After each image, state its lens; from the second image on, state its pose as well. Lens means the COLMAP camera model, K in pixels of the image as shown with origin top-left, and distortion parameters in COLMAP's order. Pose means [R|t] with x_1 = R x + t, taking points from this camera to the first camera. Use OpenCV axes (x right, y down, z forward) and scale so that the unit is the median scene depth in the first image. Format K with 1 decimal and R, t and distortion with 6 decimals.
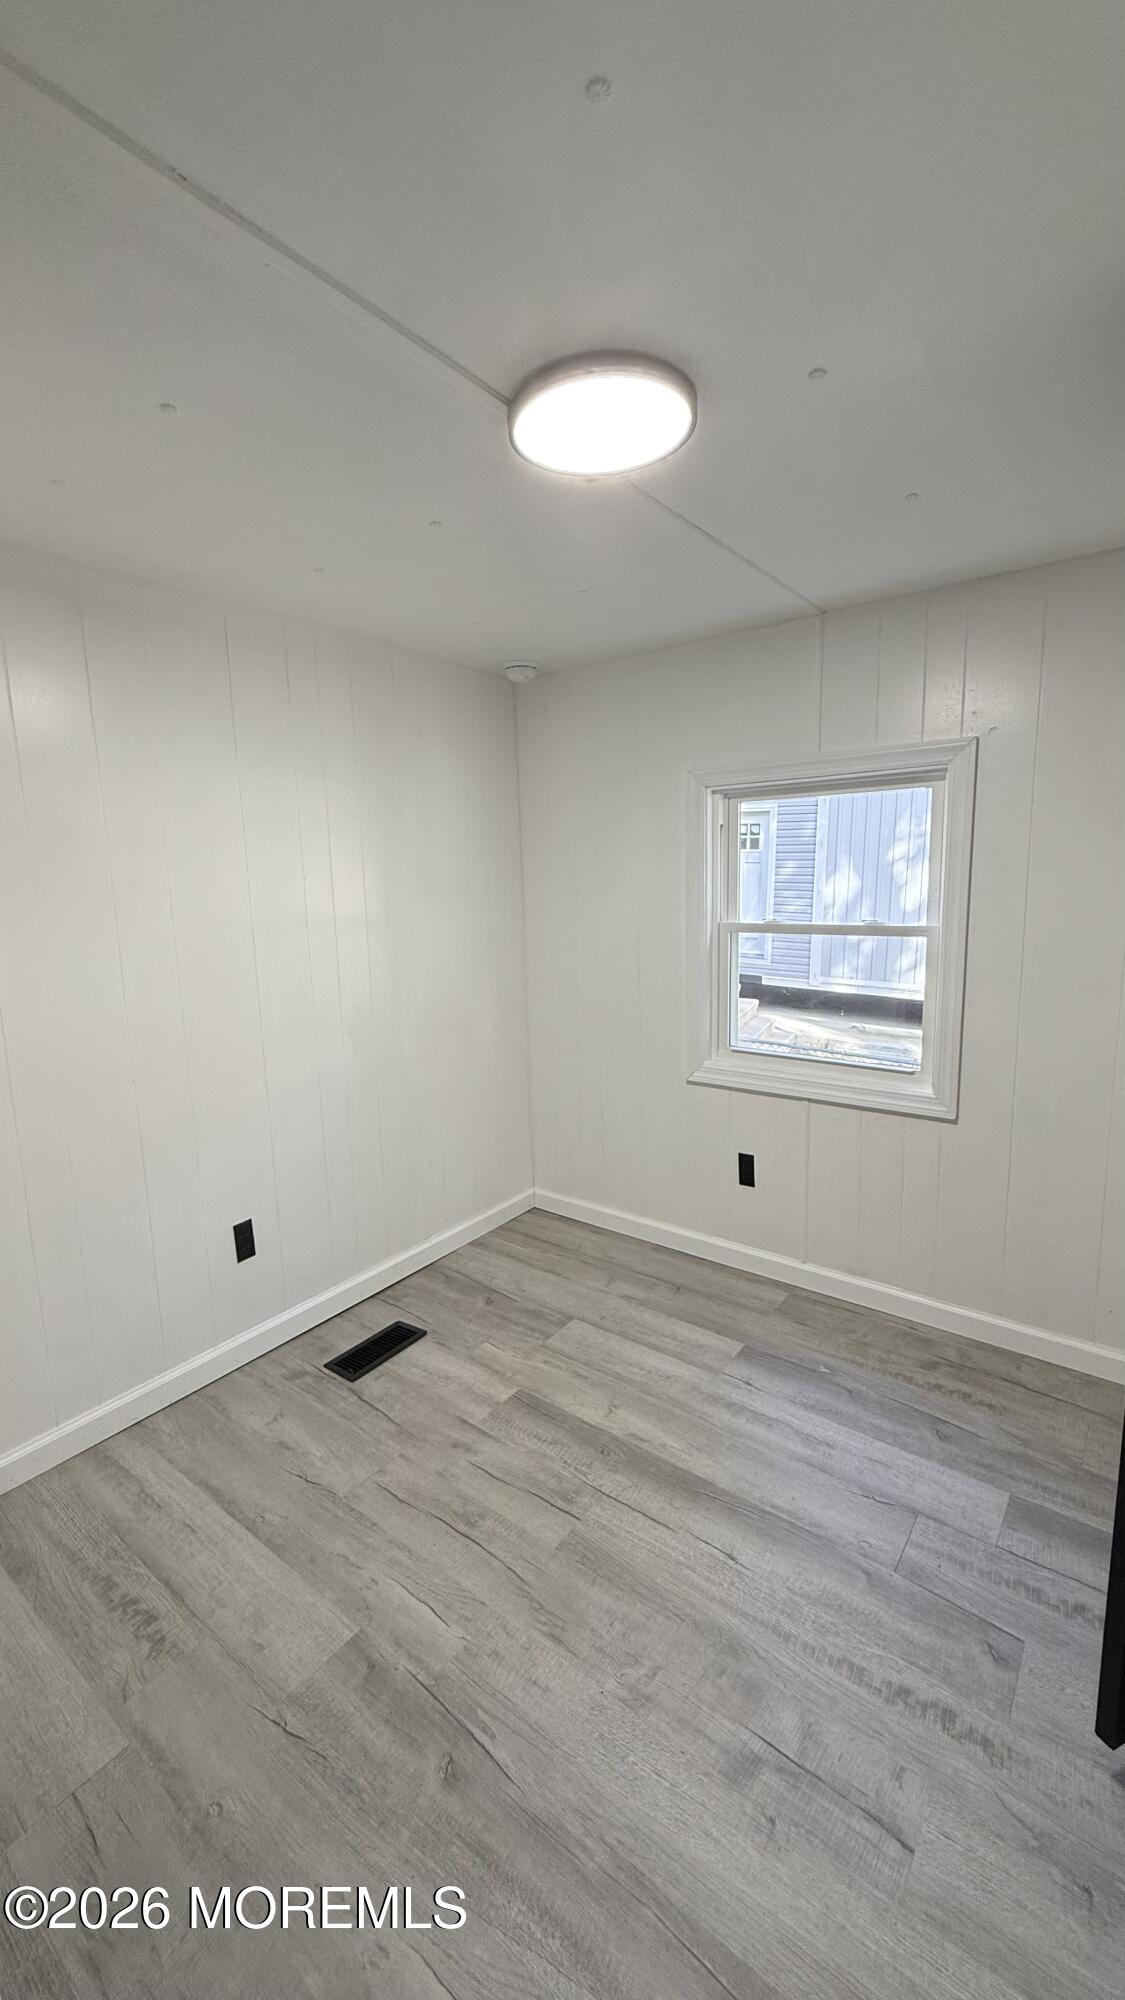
lens RADIAL K [[800.1, 0, 553.4], [0, 800.1, 989.9], [0, 0, 1]] dist [0.001374, -0.000294]
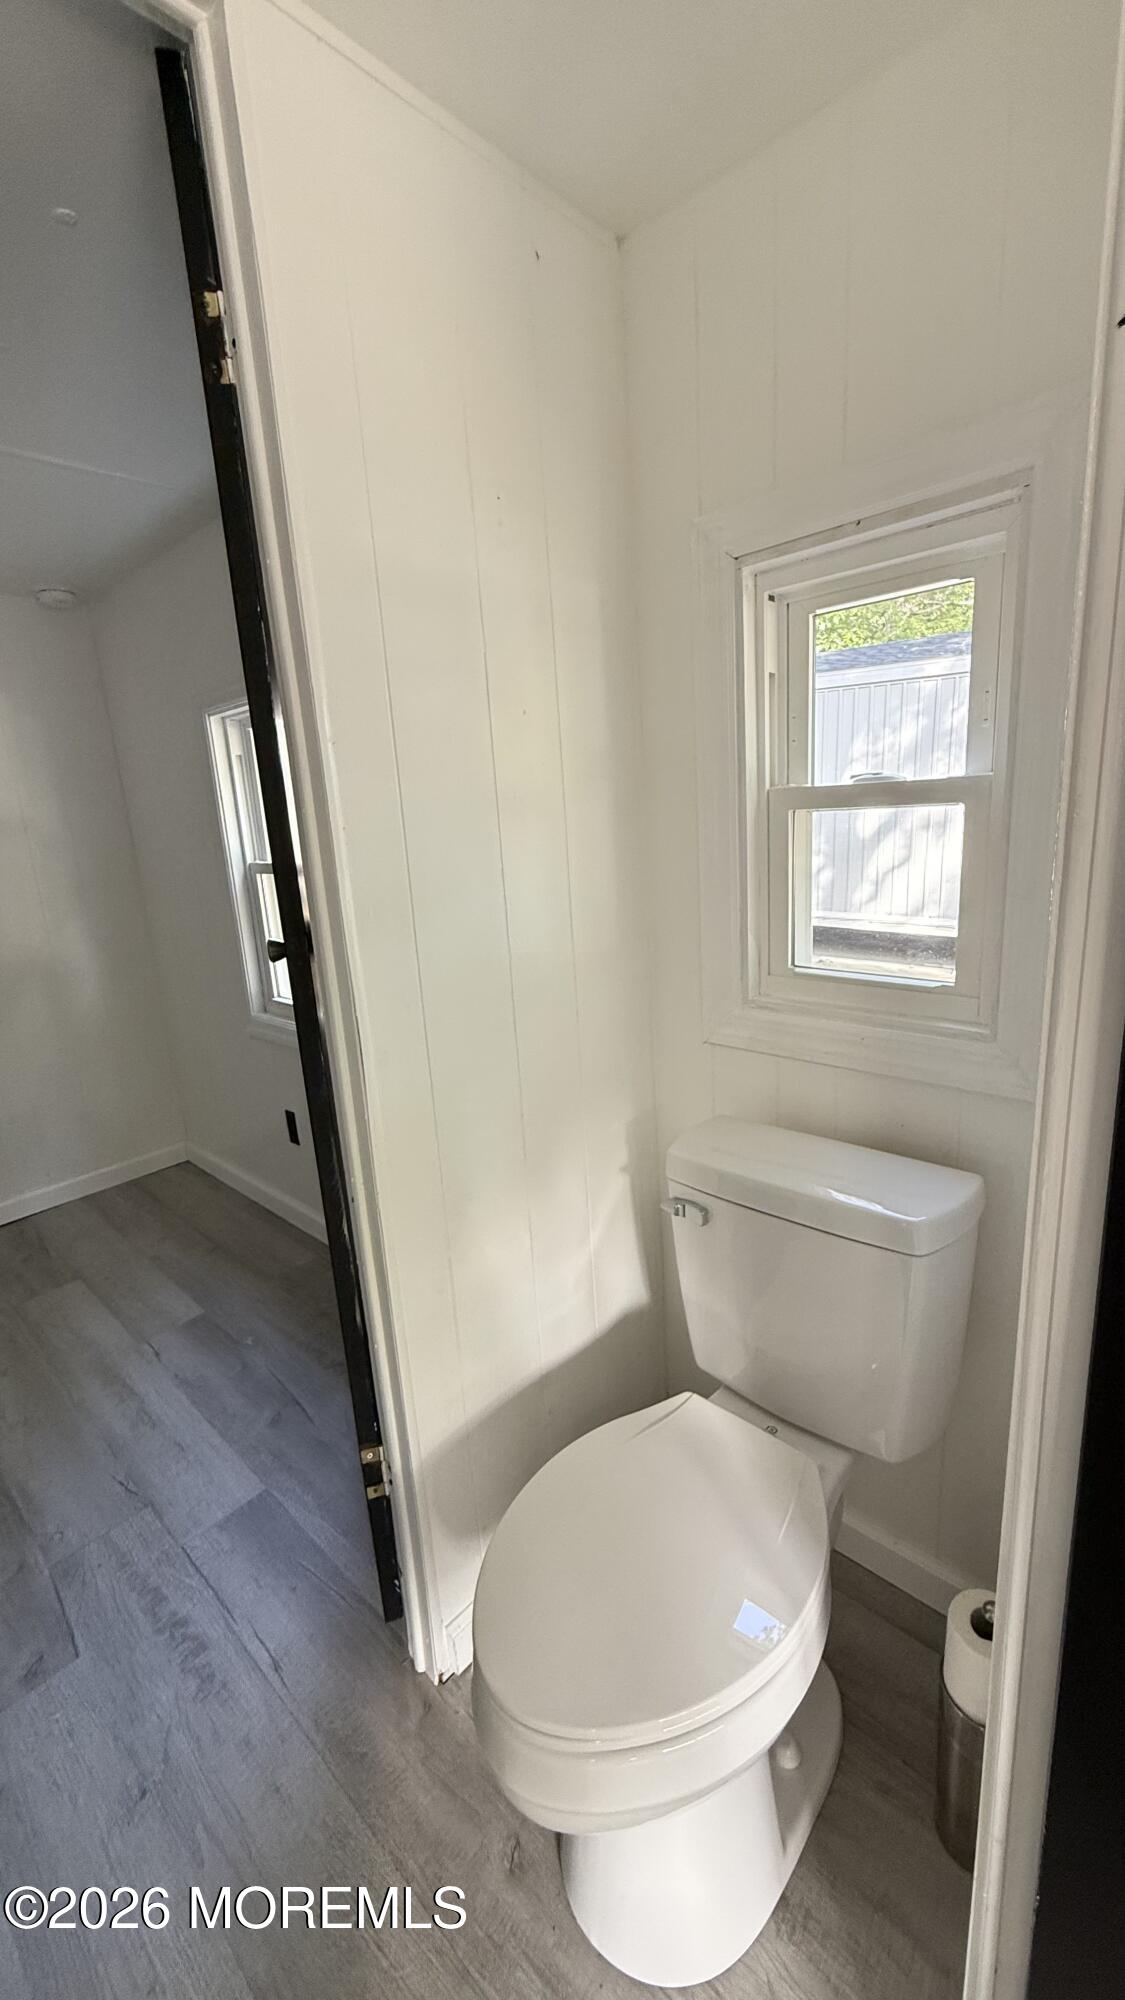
lens RADIAL K [[800.1, 0, 562.2], [0, 800.1, 1003.7], [0, 0, 1]] dist [0.001374, -0.000294]
pose [[0.993468, -0.014642, -0.113163, 0.715680], [0.024213, 0.996200, 0.083665, 0.011460], [0.111508, -0.085859, 0.990048, 0.133724]]
